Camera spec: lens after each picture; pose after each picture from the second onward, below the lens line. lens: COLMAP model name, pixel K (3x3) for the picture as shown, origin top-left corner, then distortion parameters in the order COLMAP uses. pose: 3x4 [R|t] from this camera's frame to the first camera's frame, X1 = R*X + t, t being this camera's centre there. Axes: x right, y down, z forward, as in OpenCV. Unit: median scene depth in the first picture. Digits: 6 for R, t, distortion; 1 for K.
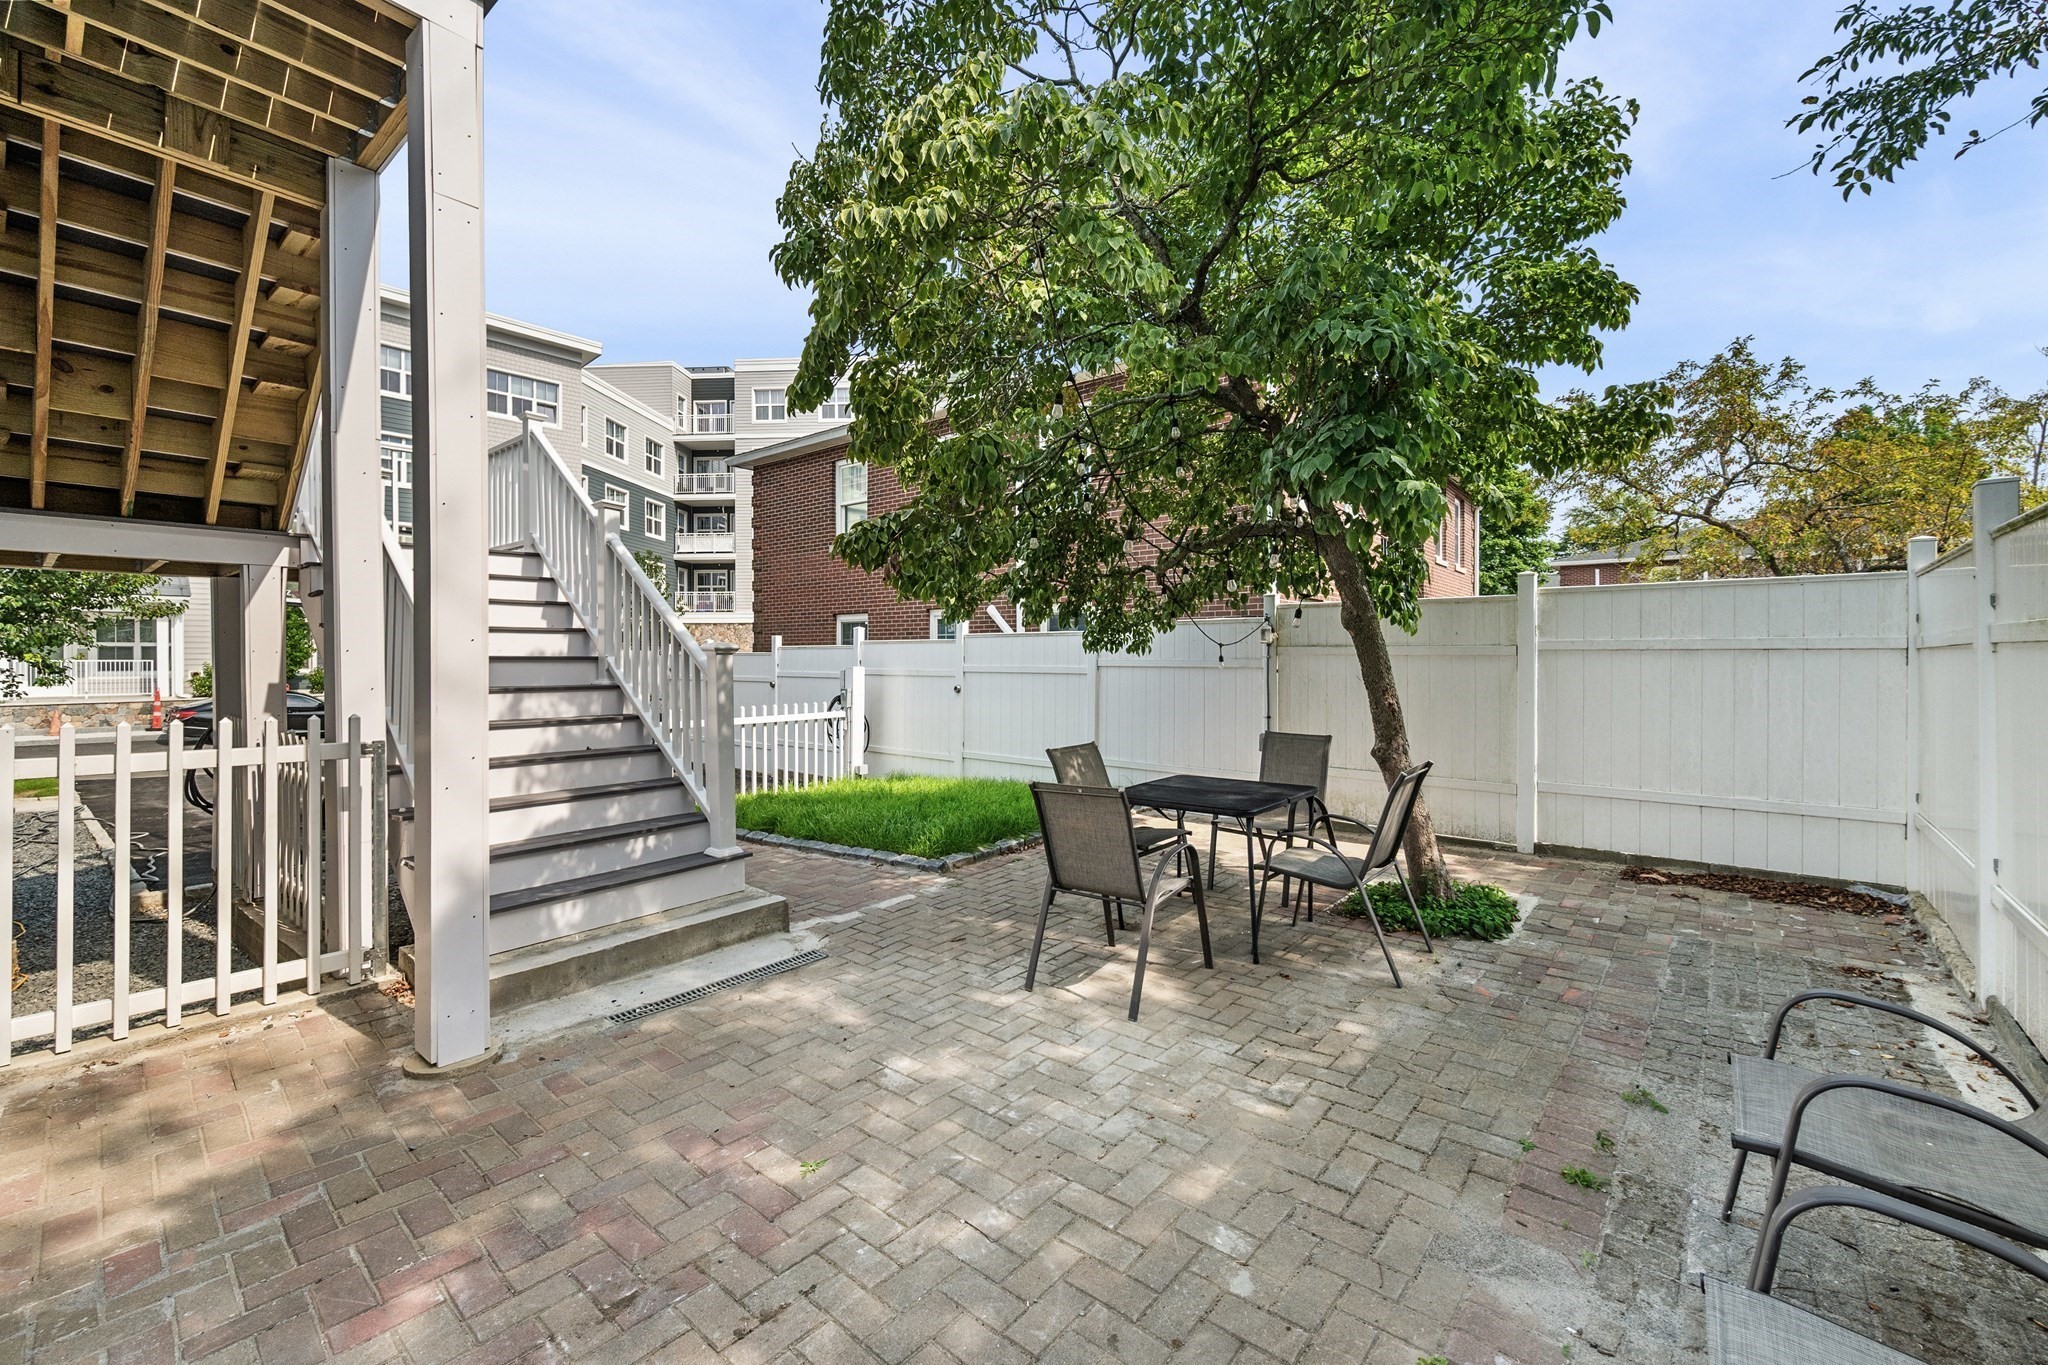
lens RADIAL K [[808.7, 0, 1031.2], [0, 808.7, 654.6], [0, 0, 1]] dist [-0.001223, -0.000309]
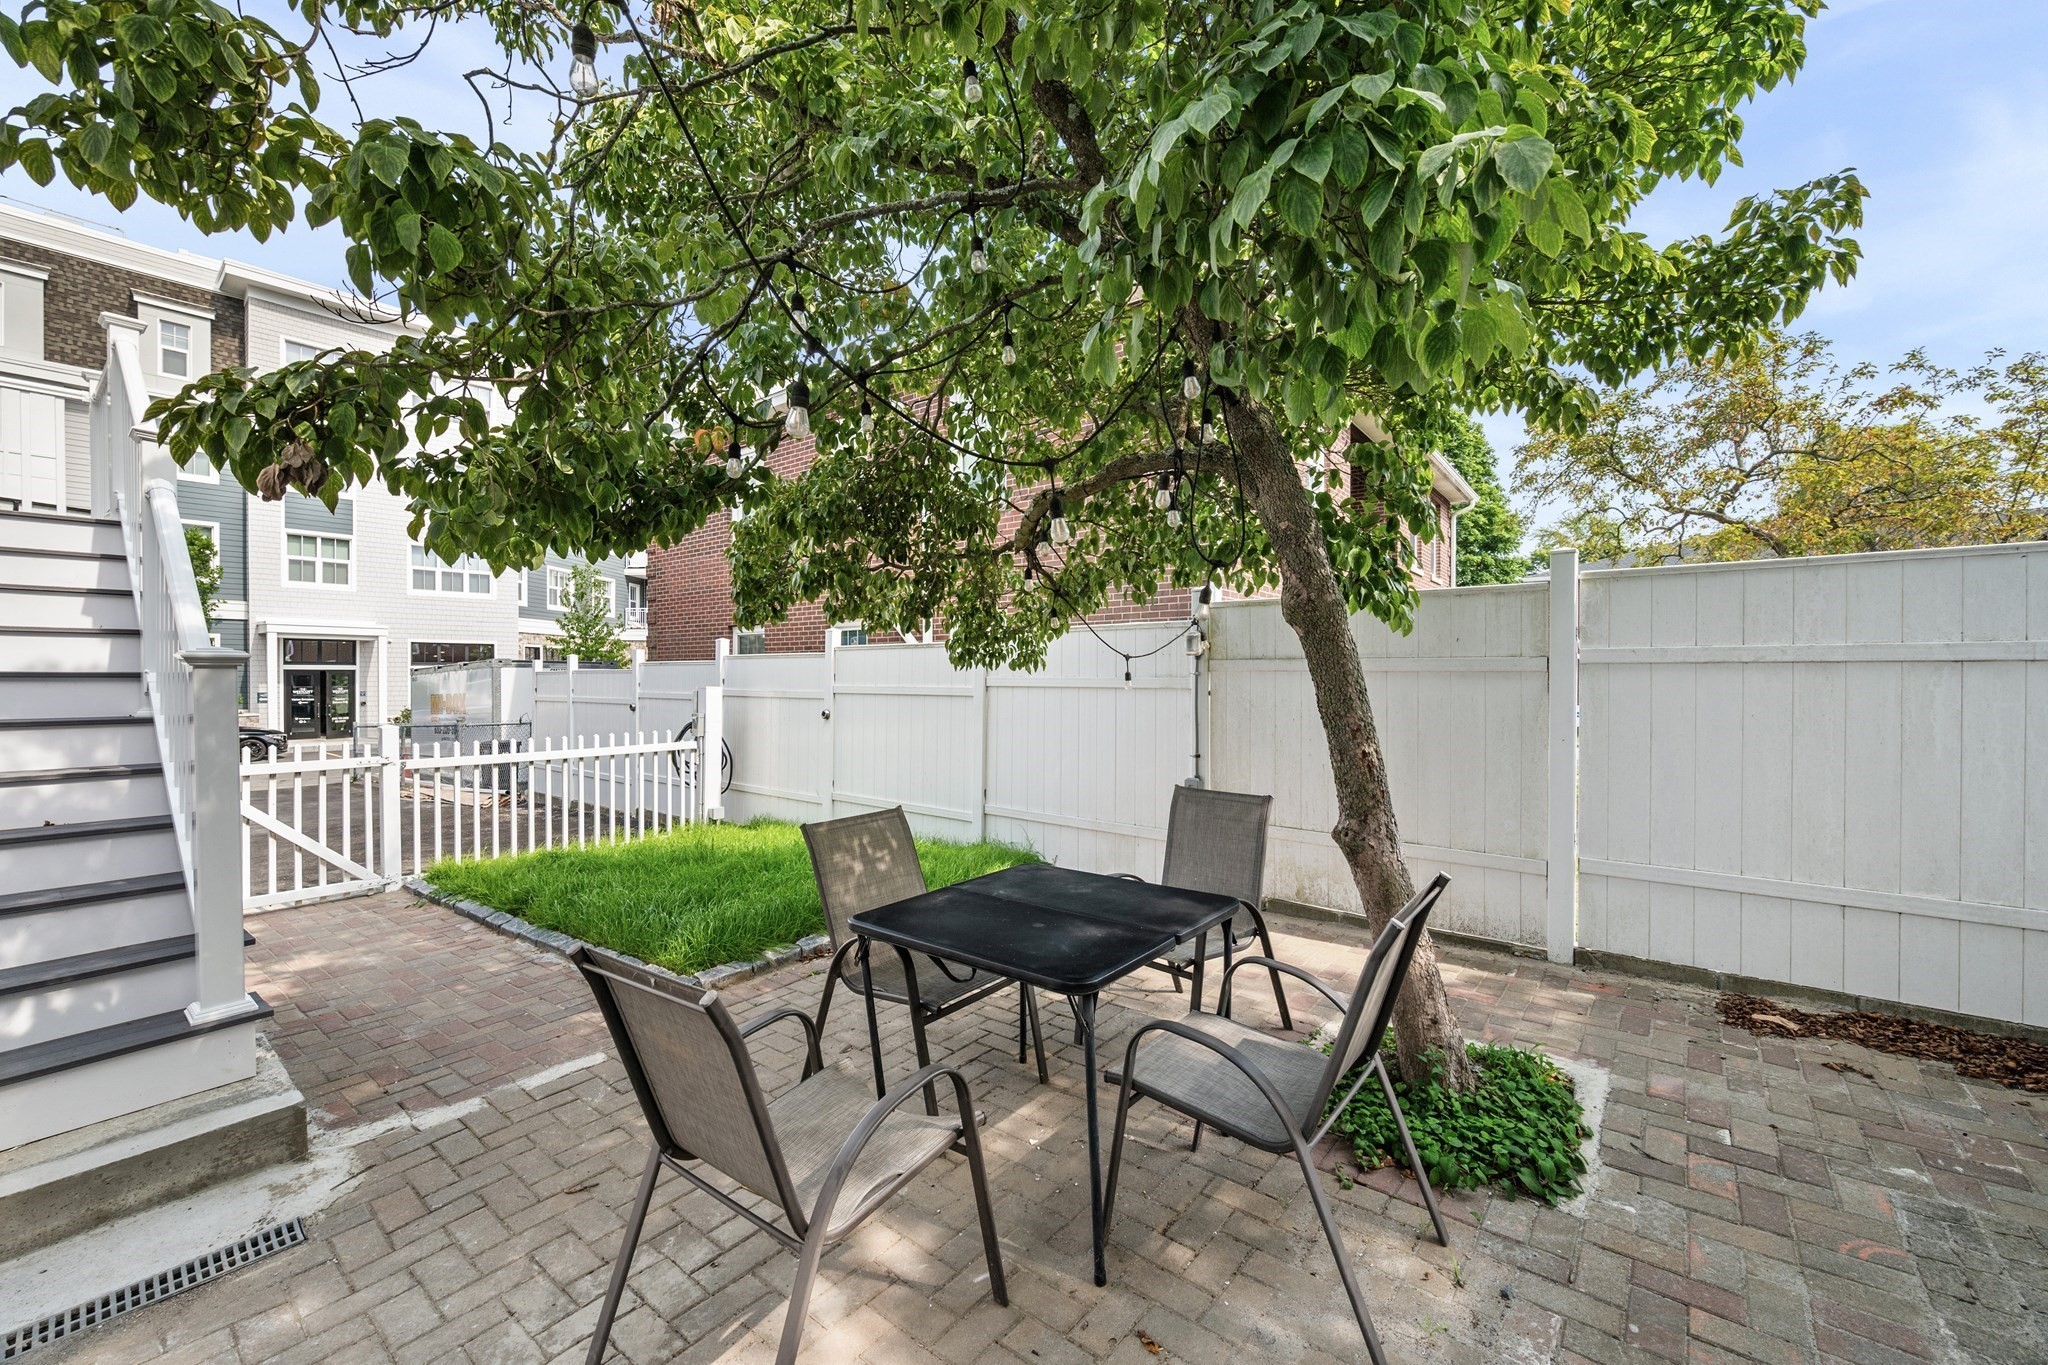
lens RADIAL K [[794.6, 0, 1025.5], [0, 794.6, 667.7], [0, 0, 1]] dist [0.001312, 0.000108]
pose [[0.999806, 0.000888, 0.019674, 0.173382], [-0.000738, 0.999970, -0.007666, 0.003603], [-0.019680, 0.007650, 0.999777, 0.394956]]
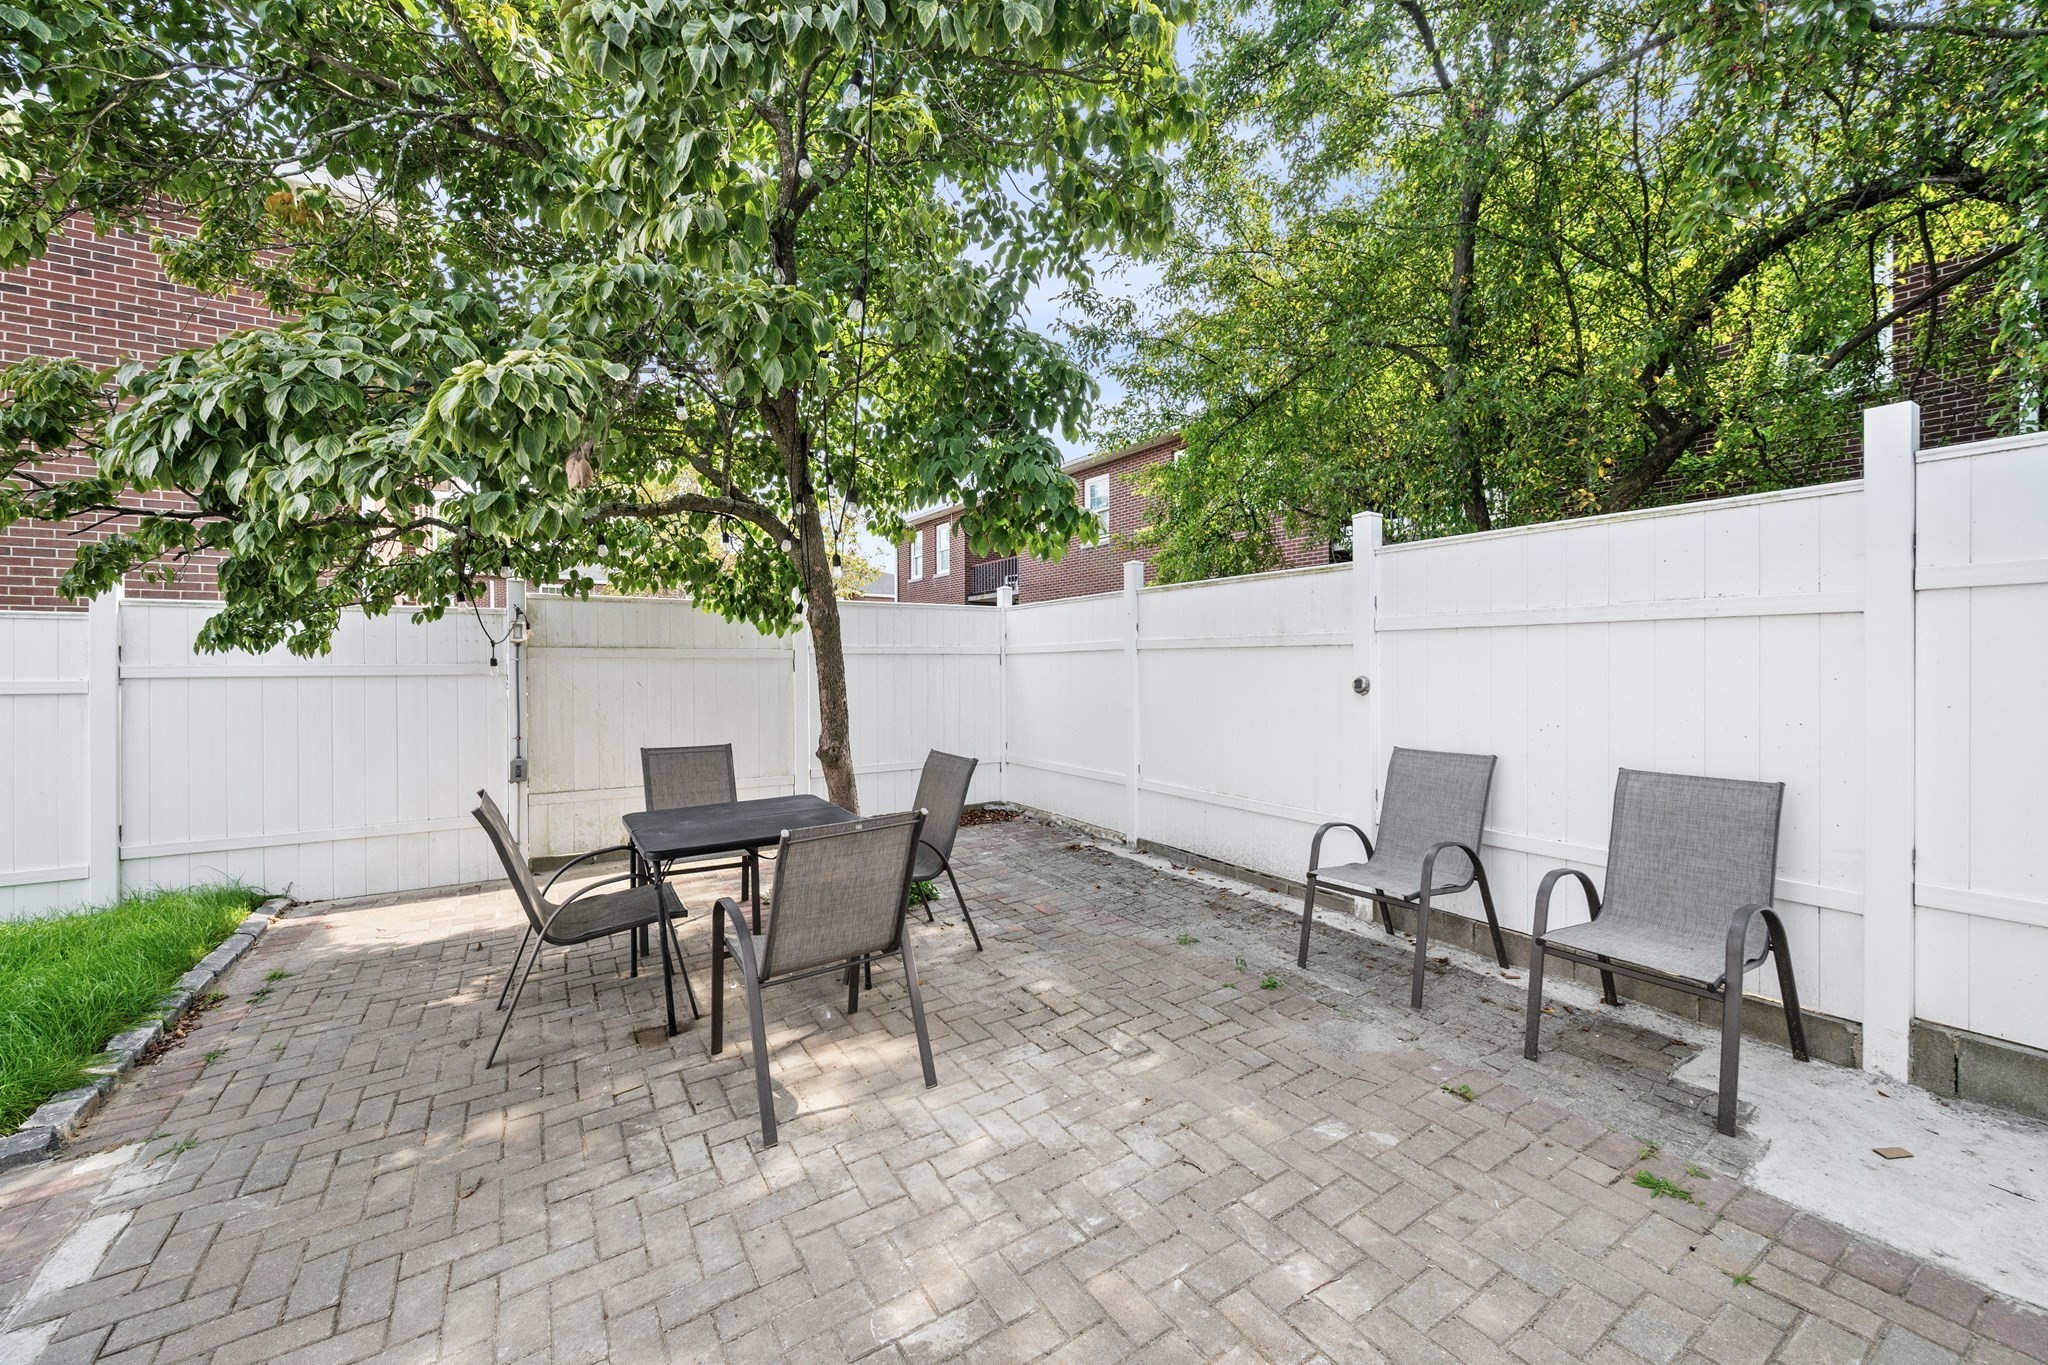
lens RADIAL K [[794.6, 0, 1025.5], [0, 794.6, 667.7], [0, 0, 1]] dist [0.001312, 0.000108]
pose [[0.300903, -0.004971, 0.953642, -0.416398], [0.000314, 0.999987, 0.005114, 0.008396], [-0.953655, -0.001239, 0.300901, 0.435062]]
